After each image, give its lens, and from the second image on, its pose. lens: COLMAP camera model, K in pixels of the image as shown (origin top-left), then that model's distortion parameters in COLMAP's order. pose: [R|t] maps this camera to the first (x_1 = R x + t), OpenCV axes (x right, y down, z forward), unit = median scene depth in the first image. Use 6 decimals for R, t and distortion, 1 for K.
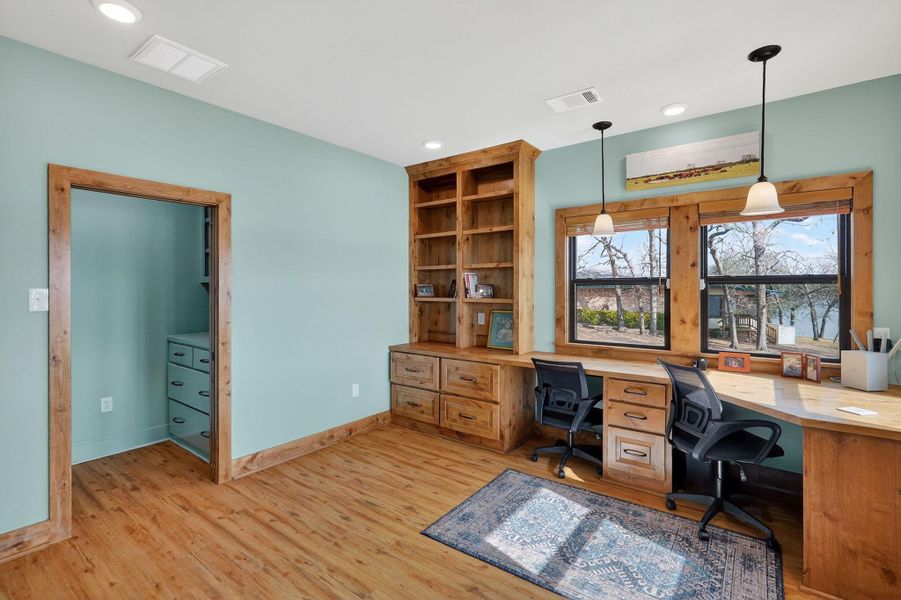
lens RADIAL K [[418.4, 0, 451.4], [0, 418.4, 292.2], [0, 0, 1]] dist [0.003767, 0.002259]
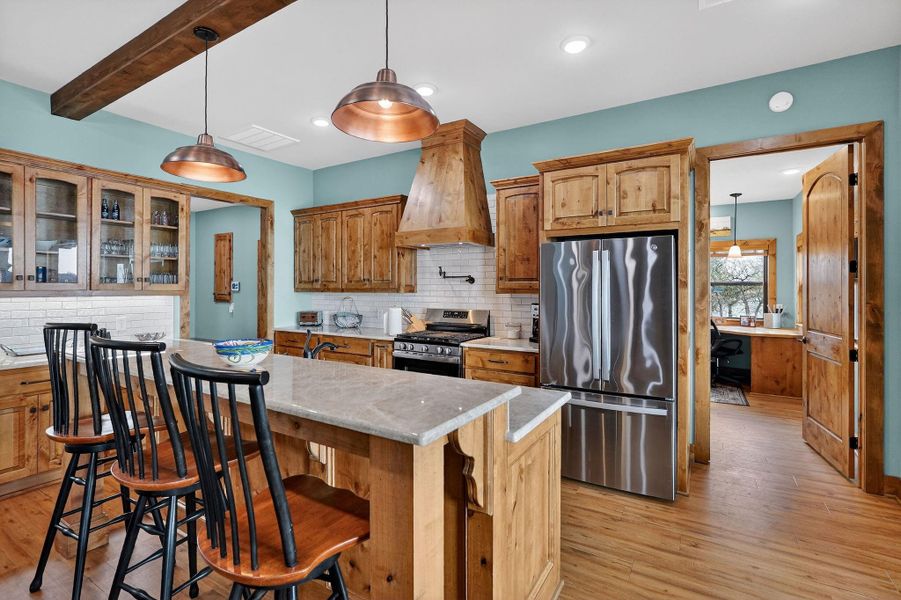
lens RADIAL K [[418.4, 0, 450.8], [0, 418.4, 292.1], [0, 0, 1]] dist [0.003767, 0.002259]
pose [[0.995210, -0.000577, 0.097764, -0.857769], [0.000279, 0.999995, 0.003065, 0.006307], [-0.097765, -0.003023, 0.995205, -0.953618]]
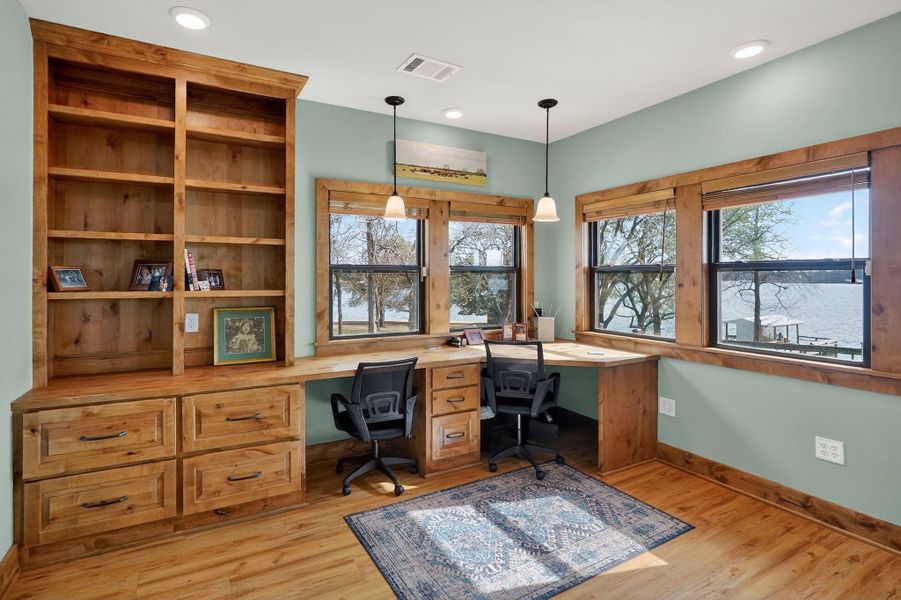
lens RADIAL K [[445.3, 0, 432.4], [0, 445.3, 276.8], [0, 0, 1]] dist [-0.004632, 0.000997]
pose [[0.427332, -0.000252, 0.904095, -0.509215], [0.005089, 0.999985, -0.002126, -0.003748], [-0.904081, 0.005510, 0.427326, 0.512557]]
